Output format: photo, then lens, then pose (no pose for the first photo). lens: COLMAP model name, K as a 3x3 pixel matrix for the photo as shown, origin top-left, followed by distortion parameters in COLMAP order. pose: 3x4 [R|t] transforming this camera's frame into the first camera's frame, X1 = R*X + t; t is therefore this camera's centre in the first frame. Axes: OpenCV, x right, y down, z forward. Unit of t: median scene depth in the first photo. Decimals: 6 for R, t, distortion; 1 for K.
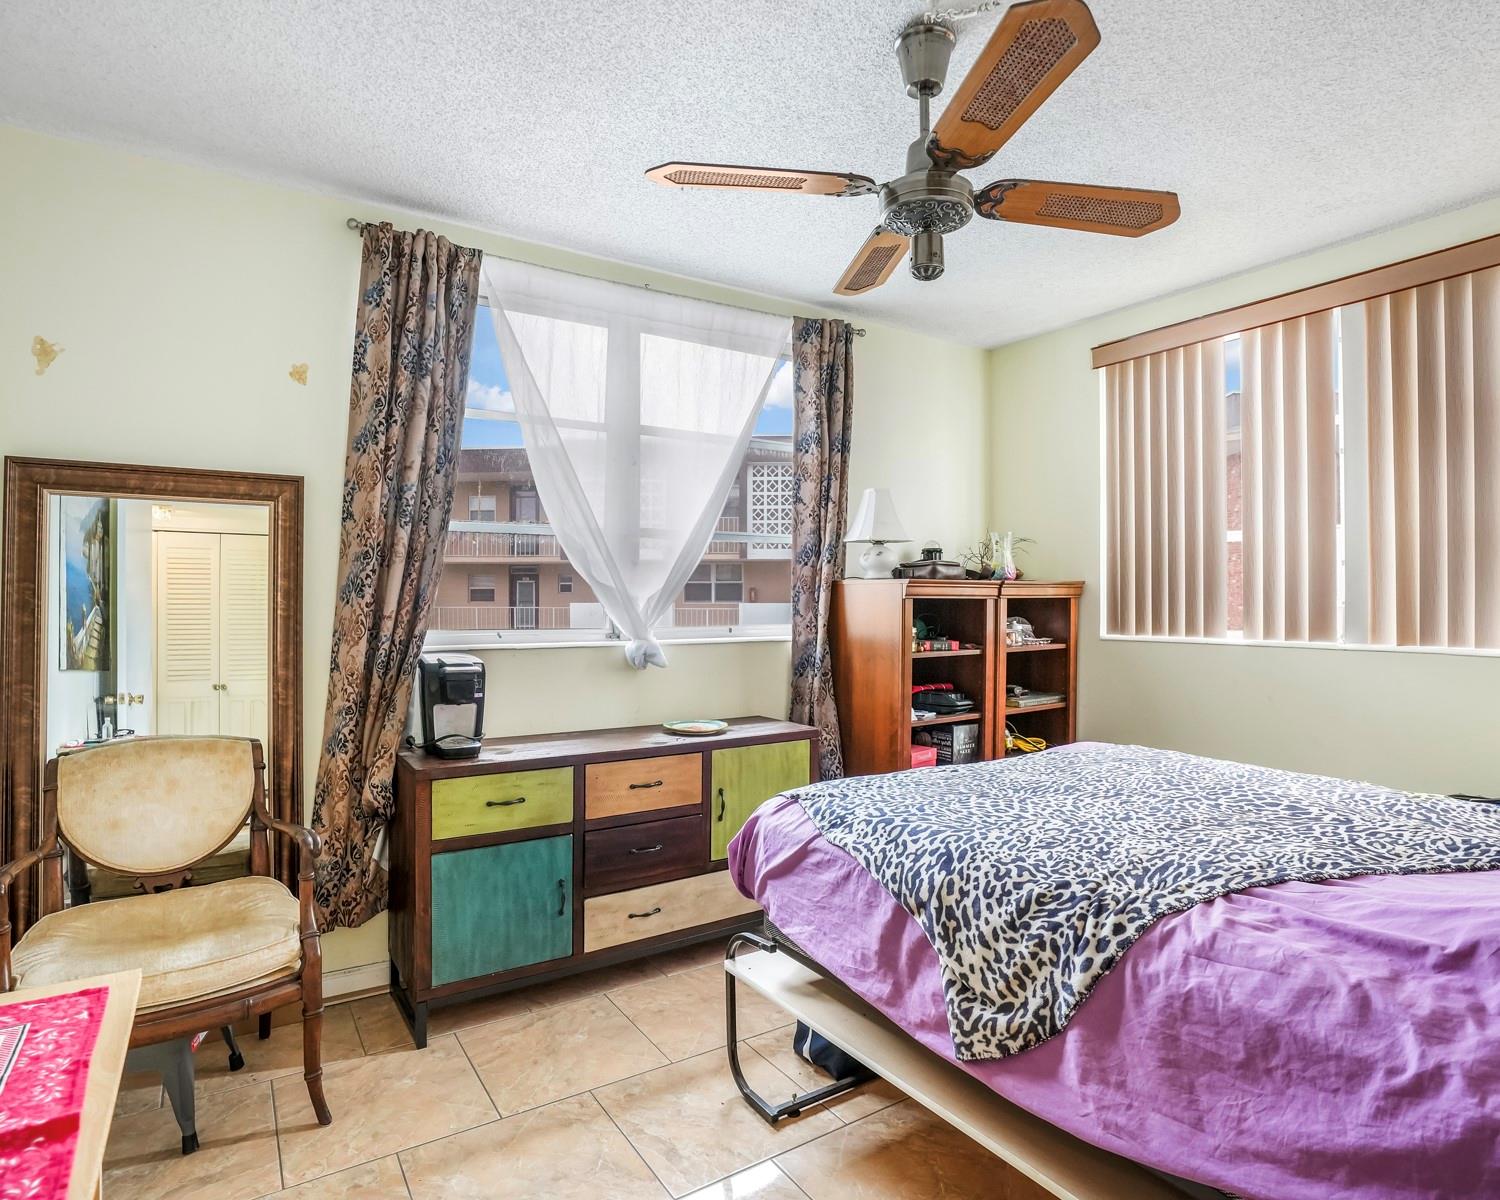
lens RADIAL K [[834.9, 0, 752.5], [0, 834.9, 596.2], [0, 0, 1]] dist [-0.075872, 0.031853]
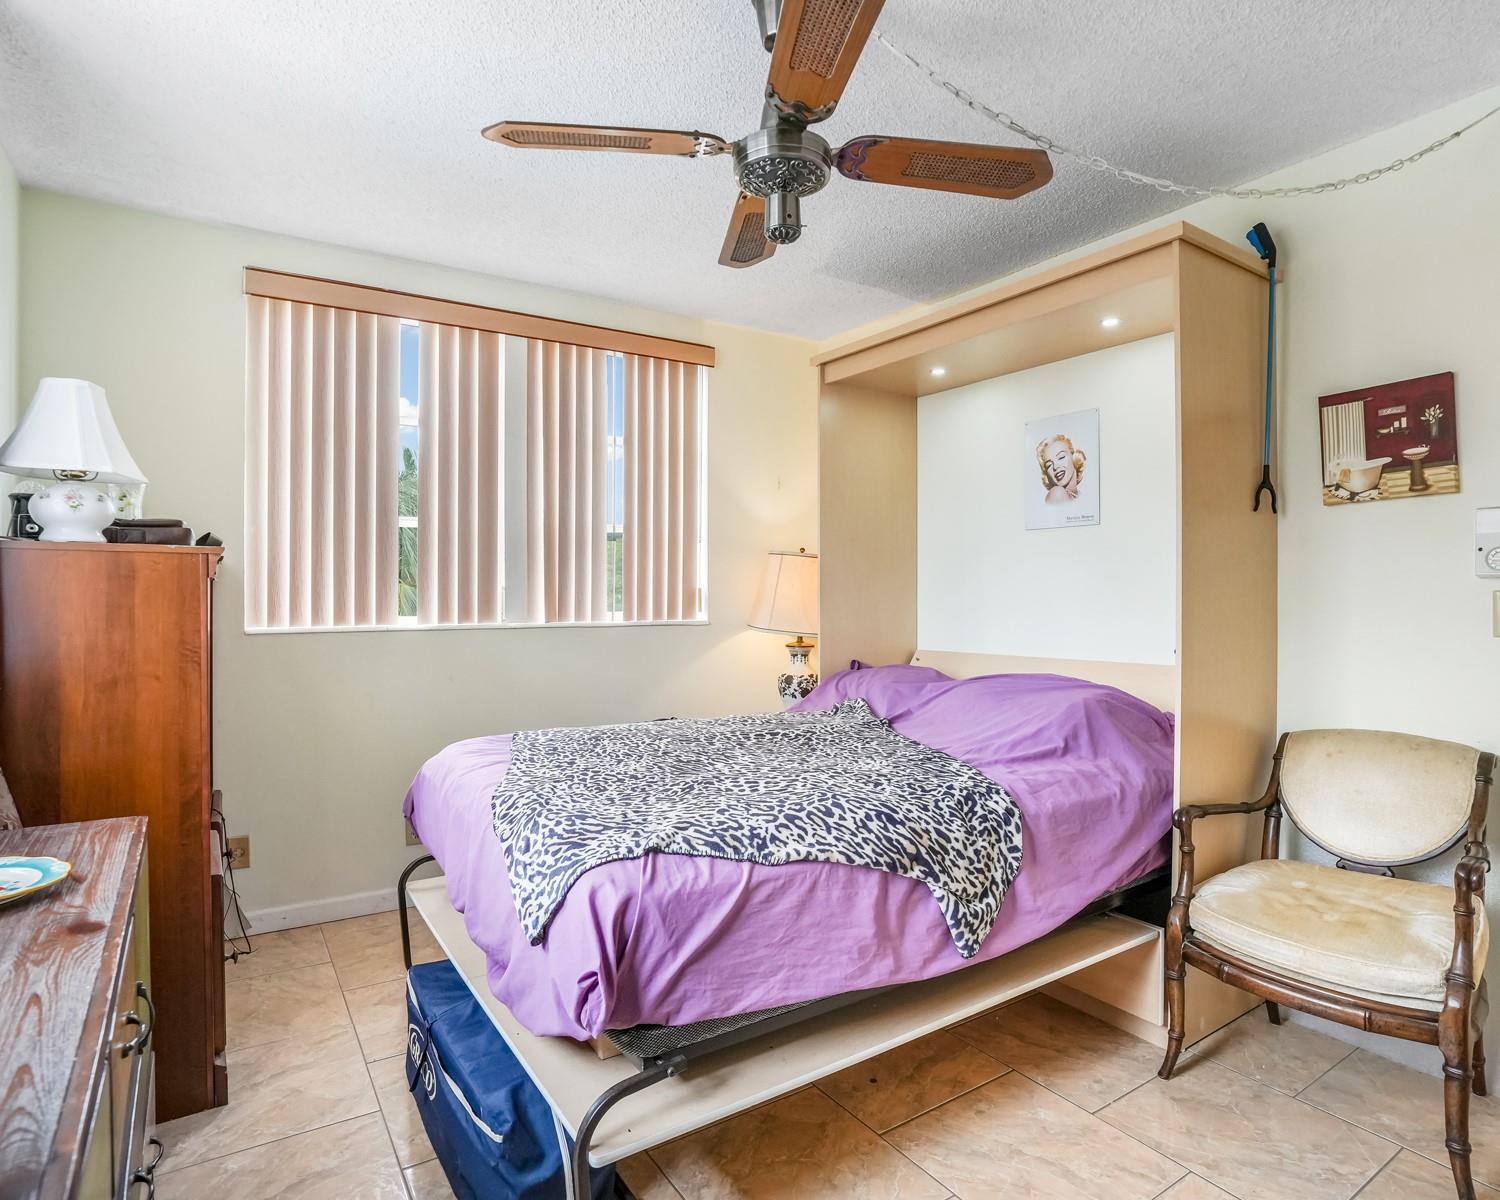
lens RADIAL K [[834.9, 0, 752.5], [0, 834.9, 596.2], [0, 0, 1]] dist [-0.075872, 0.031853]
pose [[-0.000462, -0.004947, 0.999988, -0.933290], [-0.004297, 0.999979, 0.004945, 0.025882], [-0.999991, -0.004295, -0.000483, 1.284985]]
